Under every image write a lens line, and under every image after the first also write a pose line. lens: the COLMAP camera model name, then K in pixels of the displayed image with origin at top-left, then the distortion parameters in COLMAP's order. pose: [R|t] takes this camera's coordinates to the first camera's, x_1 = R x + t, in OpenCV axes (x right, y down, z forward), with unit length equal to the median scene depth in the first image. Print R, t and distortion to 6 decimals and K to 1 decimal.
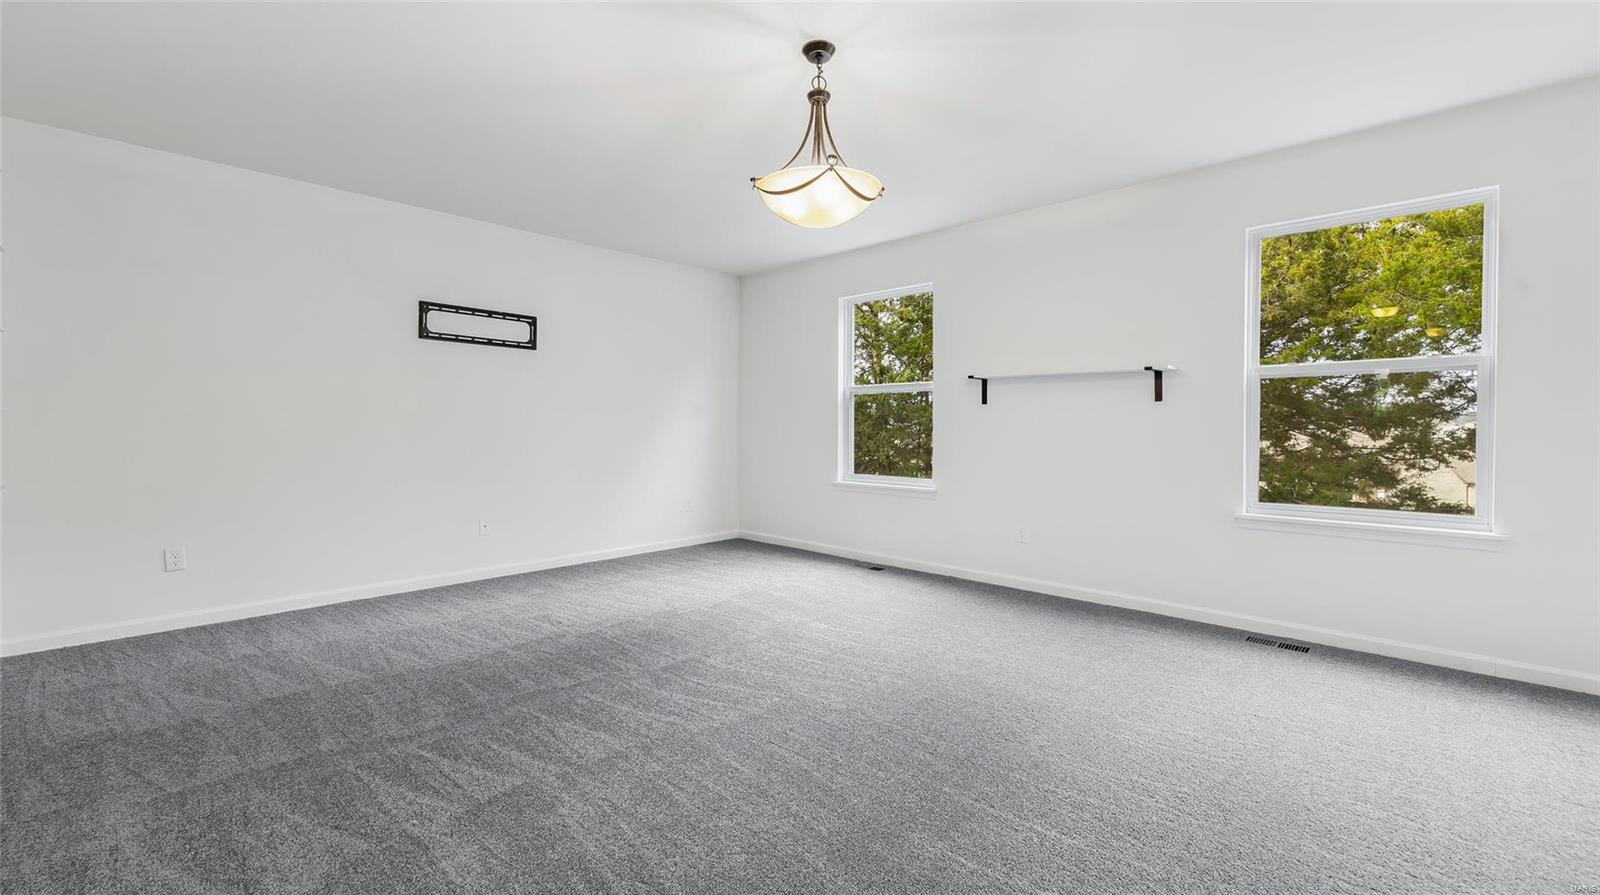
lens RADIAL K [[648.8, 0, 813.1], [0, 648.8, 435.2], [0, 0, 1]] dist [-0.004619, 0.000103]
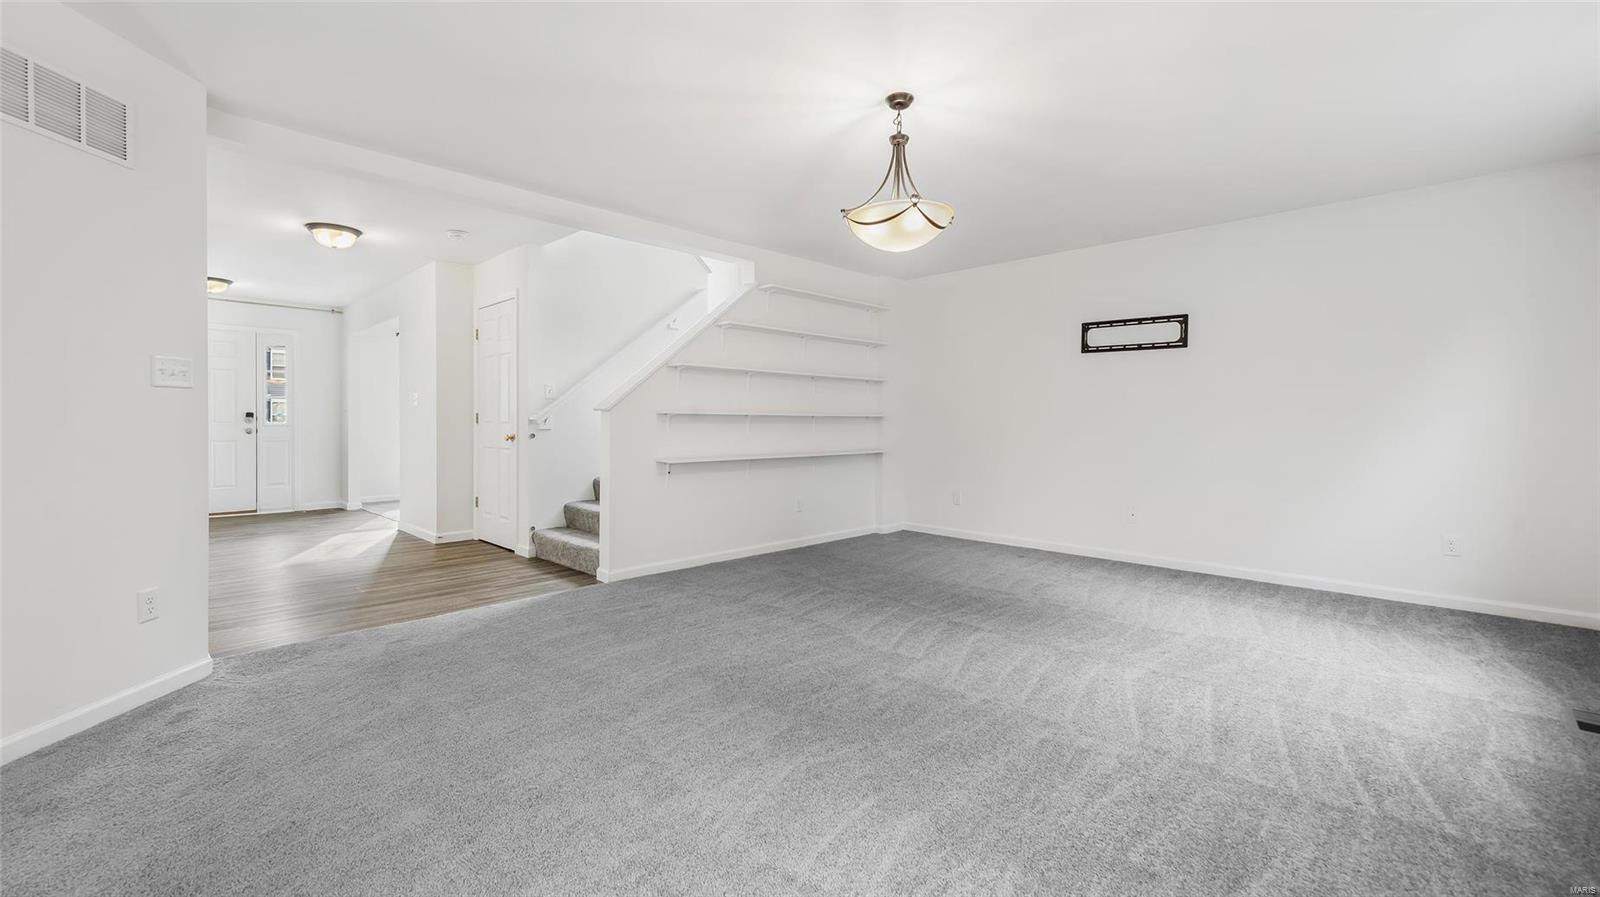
lens RADIAL K [[676.3, 0, 798.2], [0, 676.3, 437.2], [0, 0, 1]] dist [0.006552, -0.000080]
pose [[-0.034216, 0.023266, -0.999144, 0.685371], [-0.016437, 0.999581, 0.023839, -0.010186], [0.999279, 0.017239, -0.033819, 0.482497]]
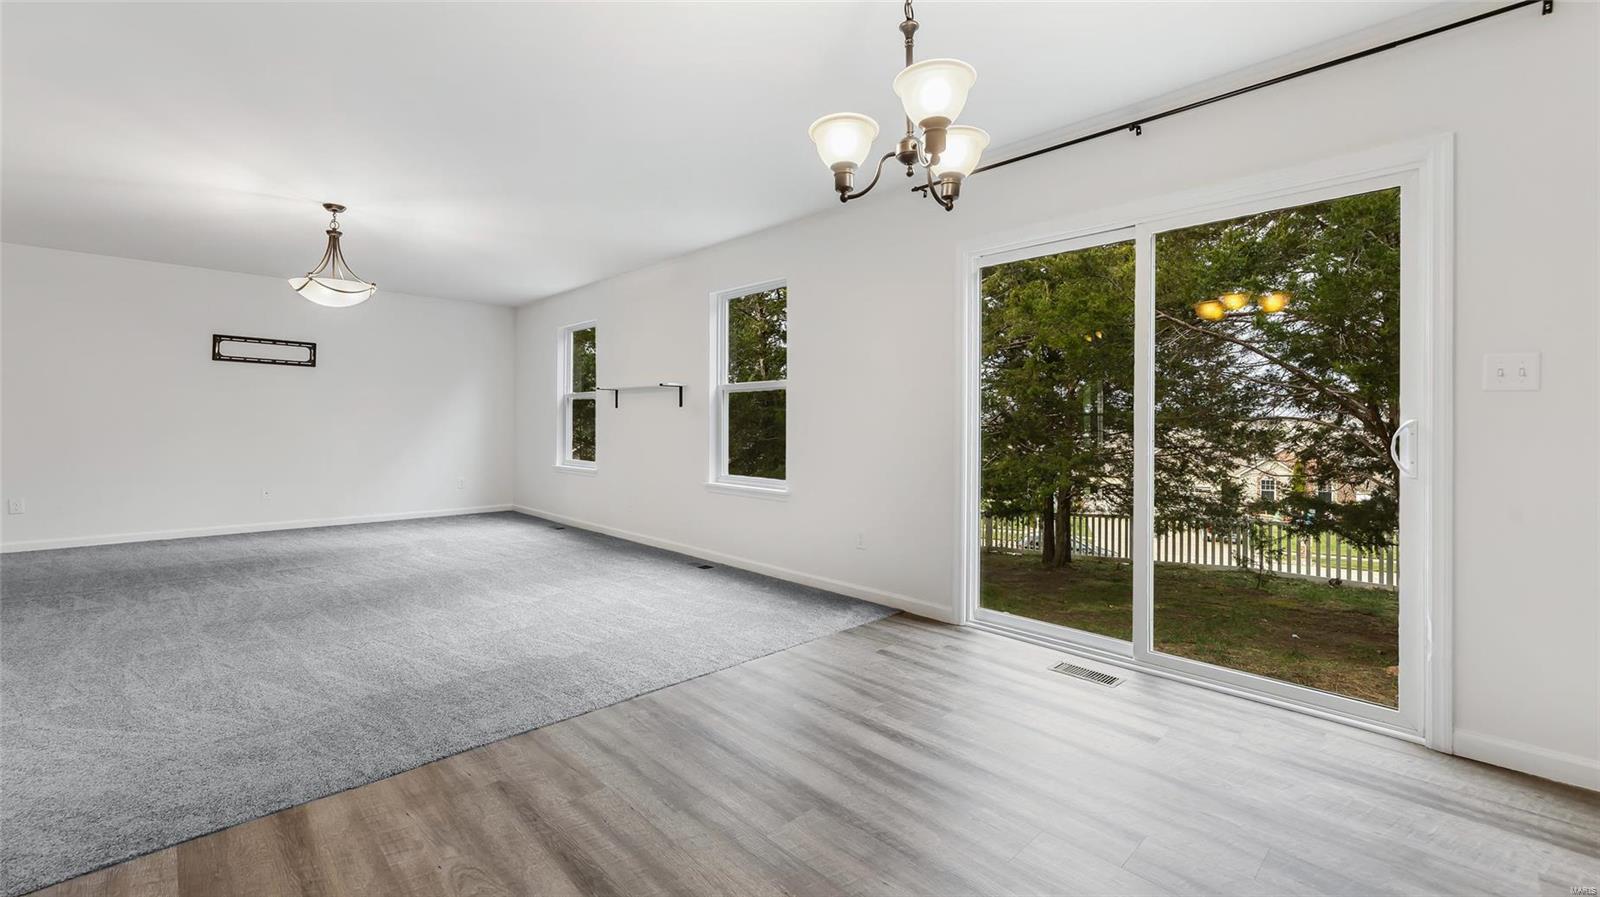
lens RADIAL K [[666.8, 0, 792.5], [0, 666.8, 414.8], [0, 0, 1]] dist [0.037314, -0.000039]
pose [[0.996674, 0.005377, -0.081311, 0.773838], [-0.007657, 0.999585, -0.027761, 0.004392], [0.081128, 0.028291, 0.996302, -0.397293]]
